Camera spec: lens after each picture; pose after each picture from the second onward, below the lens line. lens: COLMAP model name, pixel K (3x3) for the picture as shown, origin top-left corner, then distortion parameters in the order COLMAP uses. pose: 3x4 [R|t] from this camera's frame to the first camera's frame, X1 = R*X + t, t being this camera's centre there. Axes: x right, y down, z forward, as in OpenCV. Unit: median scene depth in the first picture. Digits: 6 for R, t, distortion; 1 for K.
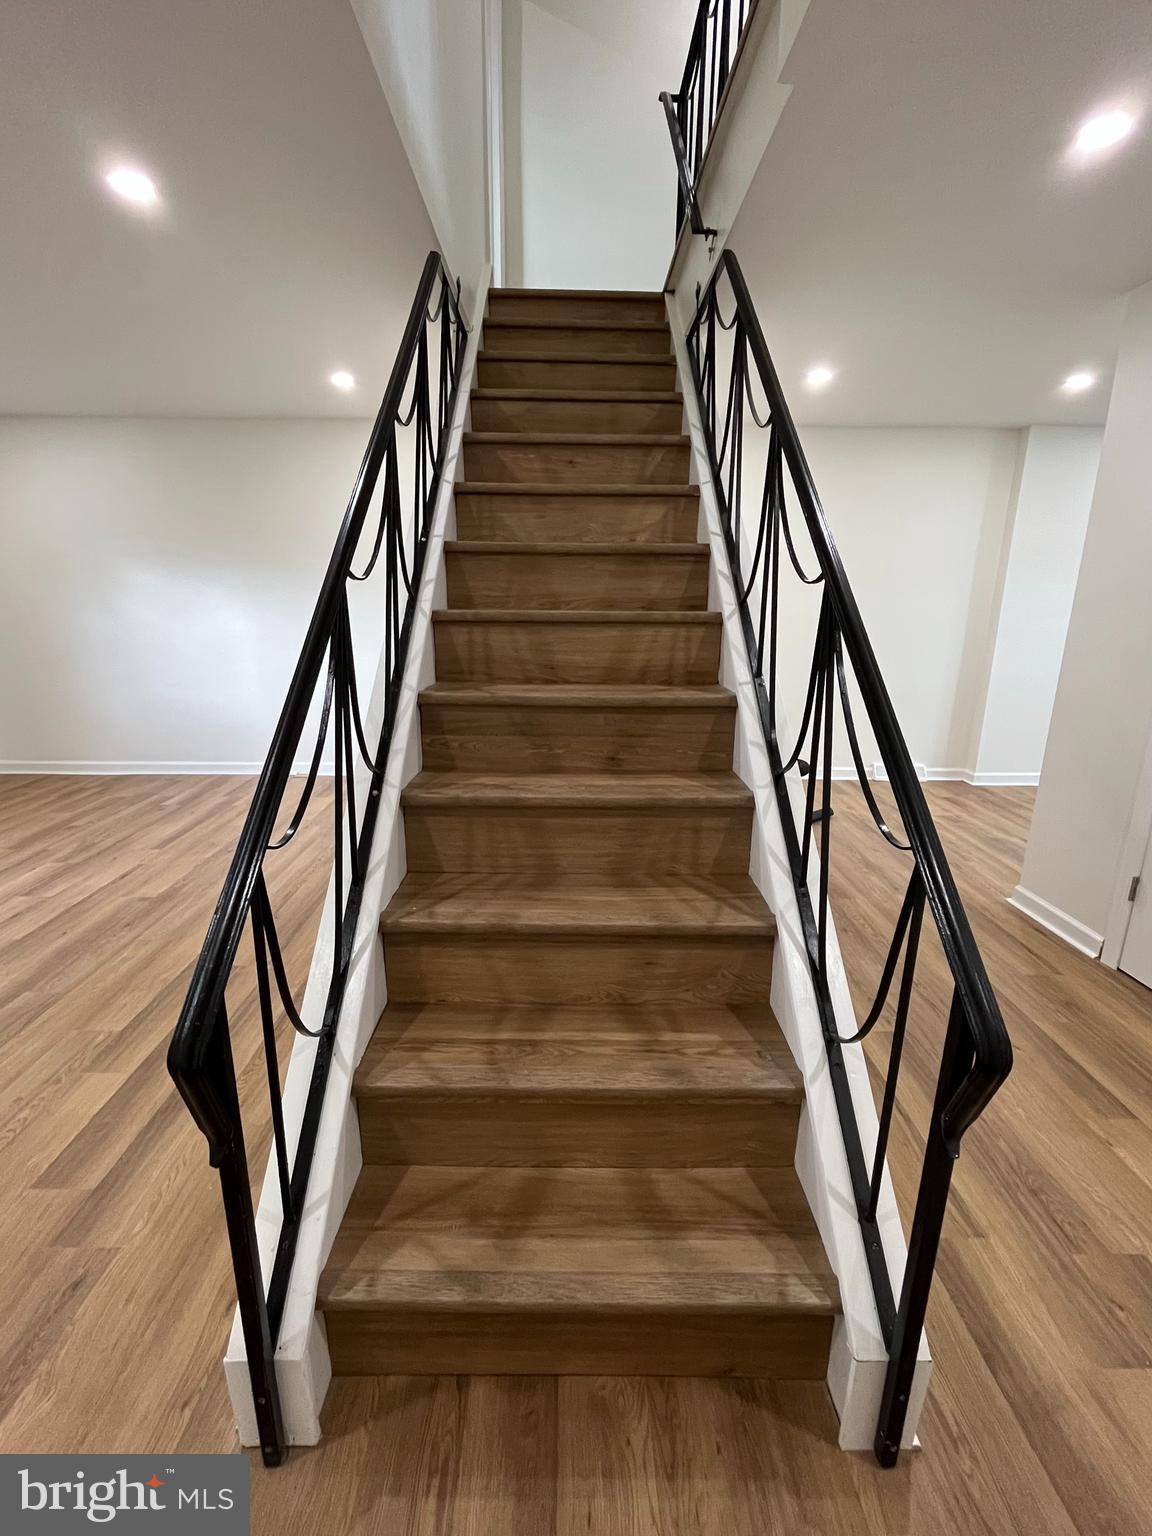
lens RADIAL K [[629.5, 0, 572.3], [0, 629.5, 759.9], [0, 0, 1]] dist [-0.002321, -0.000199]
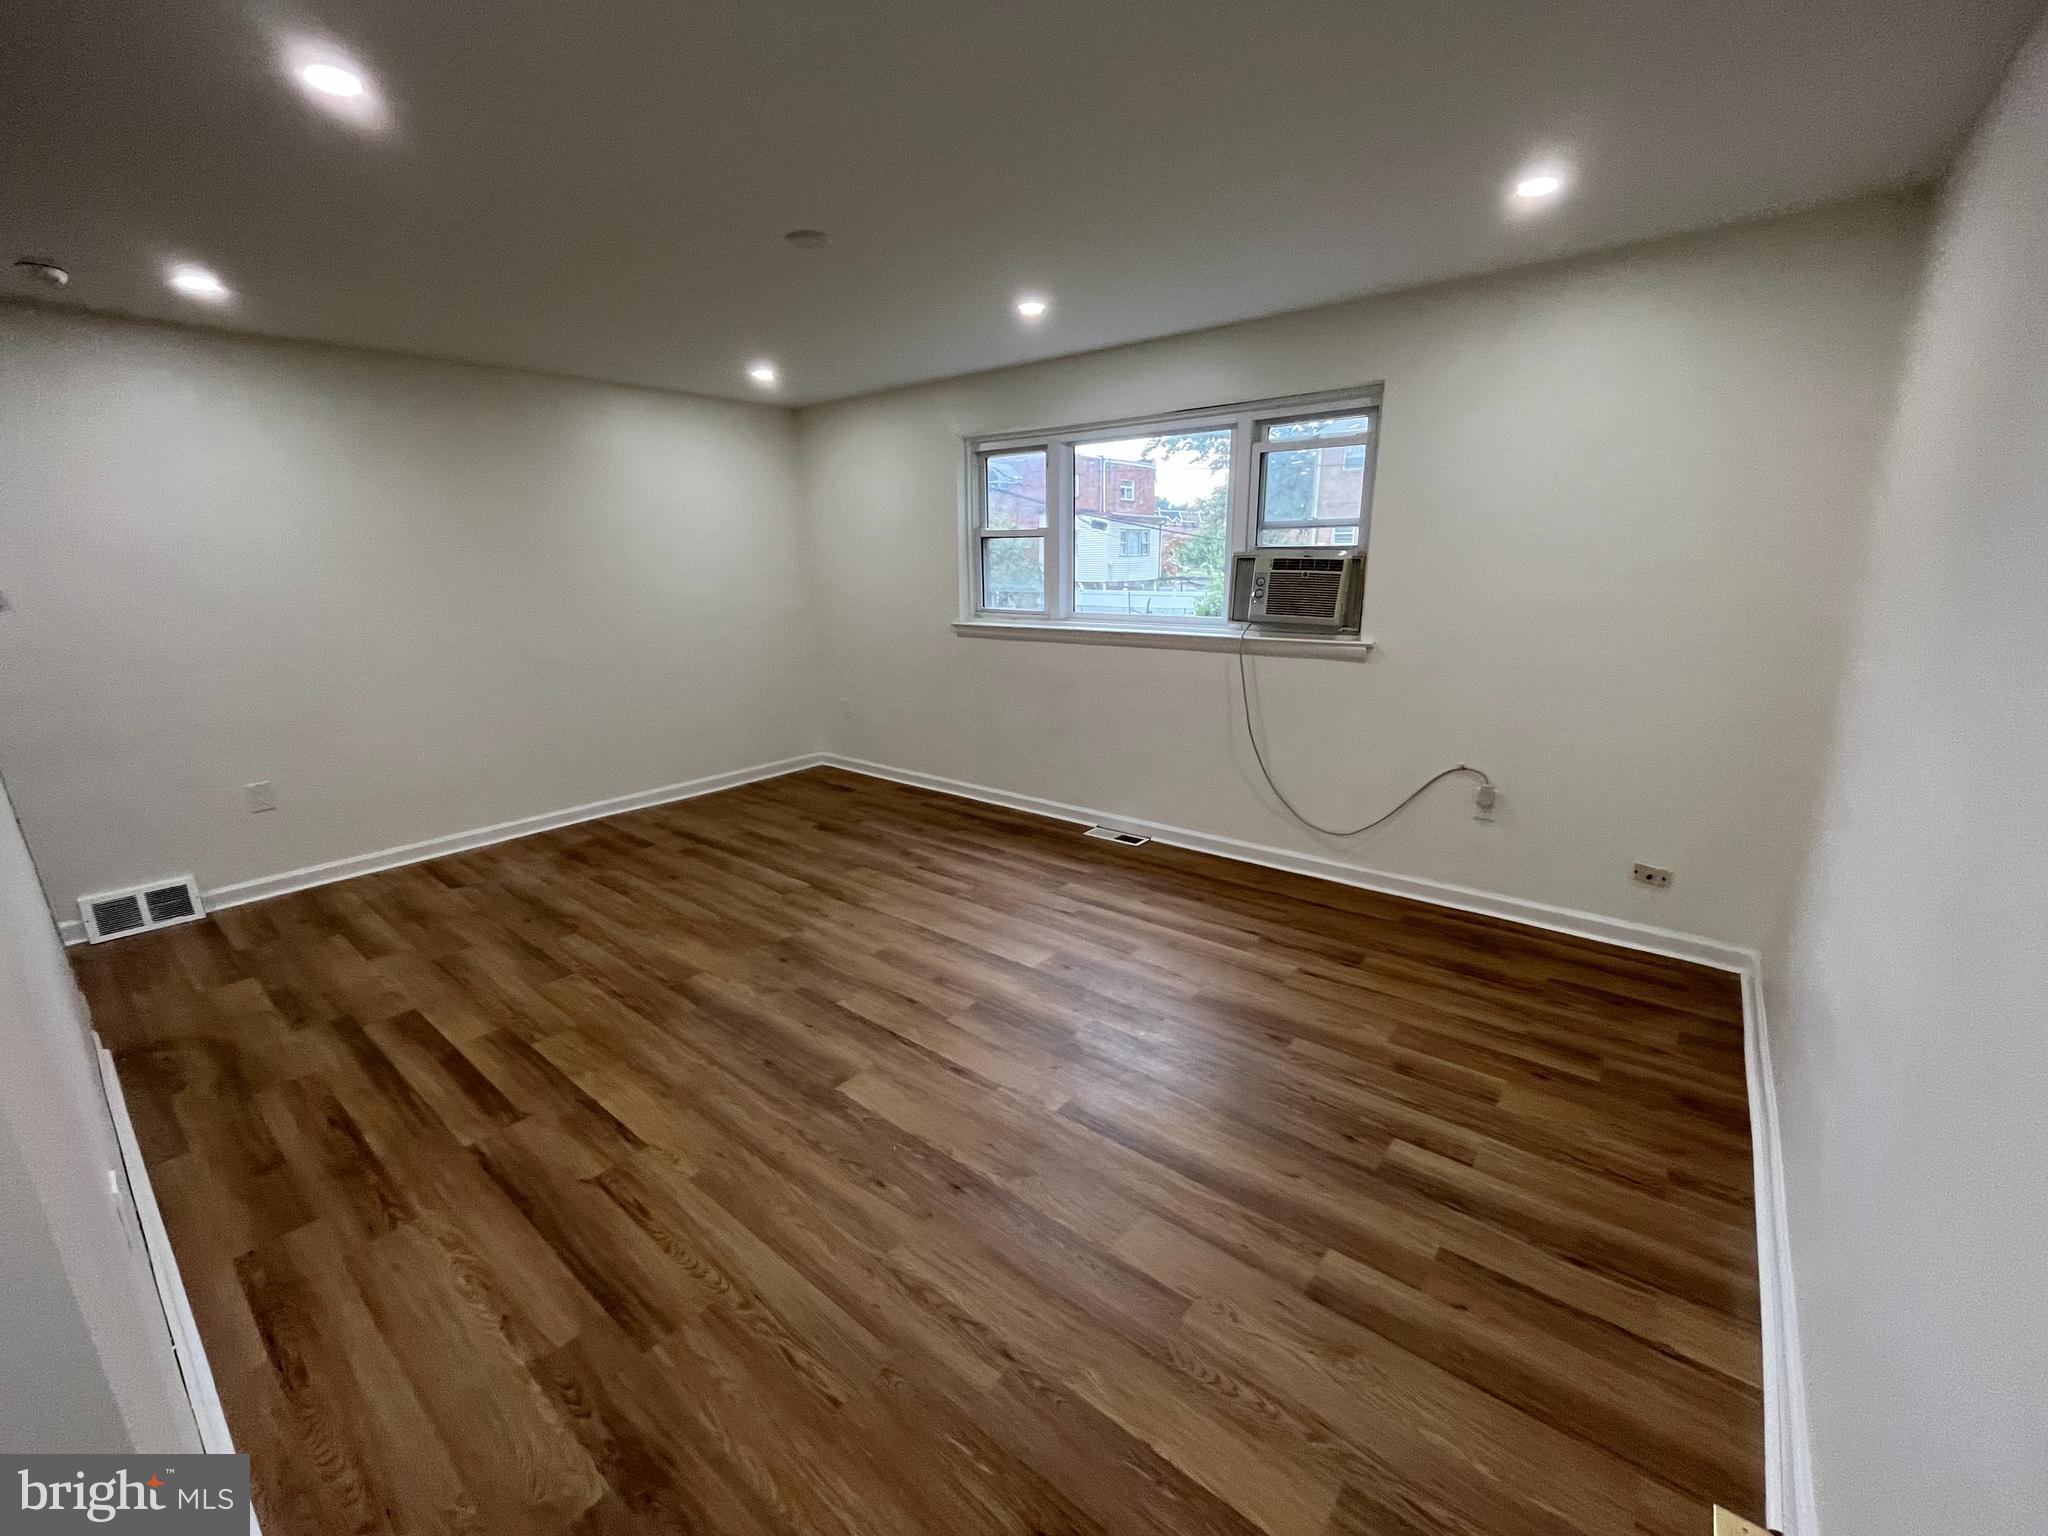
lens RADIAL K [[839.3, 0, 1022.9], [0, 839.3, 767.6], [0, 0, 1]] dist [-0.002321, -0.000199]
pose [[-0.642223, 0.186381, -0.743514, -0.212211], [-0.188357, 0.901874, 0.388774, -0.447667], [0.743015, 0.389725, -0.544098, 1.486091]]
